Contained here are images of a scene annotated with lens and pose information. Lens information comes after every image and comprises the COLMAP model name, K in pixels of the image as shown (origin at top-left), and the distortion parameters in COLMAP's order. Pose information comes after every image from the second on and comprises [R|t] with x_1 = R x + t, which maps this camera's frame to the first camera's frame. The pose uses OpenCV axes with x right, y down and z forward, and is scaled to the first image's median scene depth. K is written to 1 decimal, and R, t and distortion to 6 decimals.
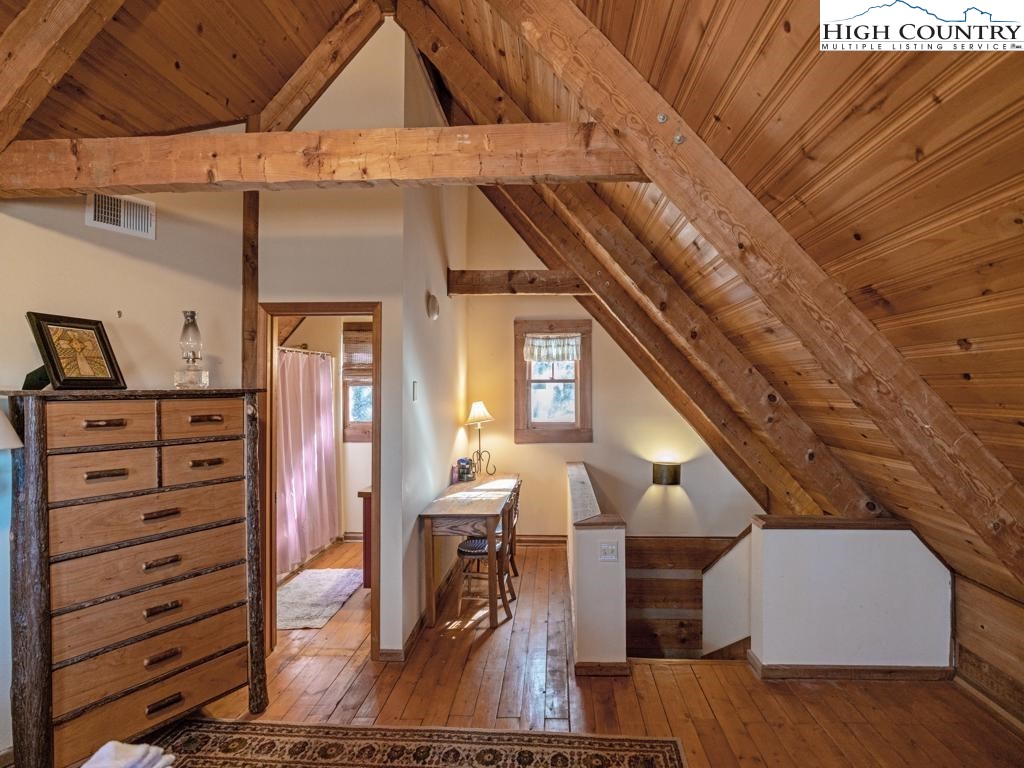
lens RADIAL K [[480.3, 0, 520.1], [0, 480.3, 390.2], [0, 0, 1]] dist [-0.004280, -0.000471]
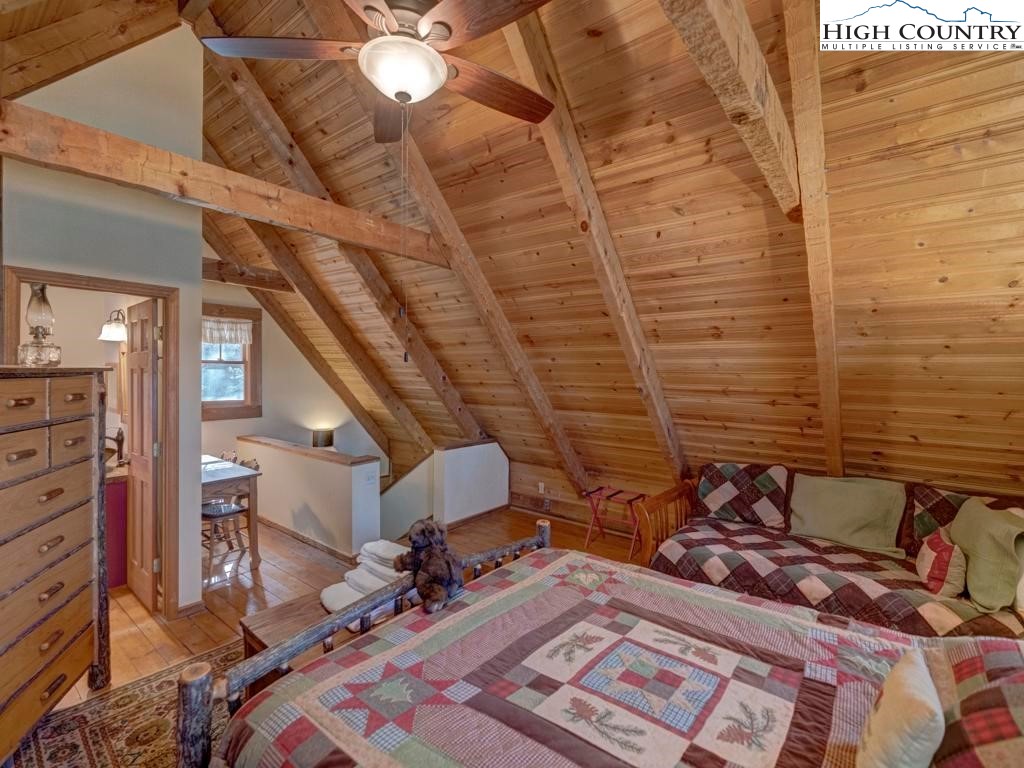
lens RADIAL K [[456.2, 0, 511.5], [0, 456.2, 379.2], [0, 0, 1]] dist [-0.013137, 0.006057]
pose [[0.601092, 0.001237, 0.799179, -0.638105], [-0.014443, 0.999852, 0.009316, 0.000025], [-0.799049, -0.017142, 0.601021, -0.207824]]
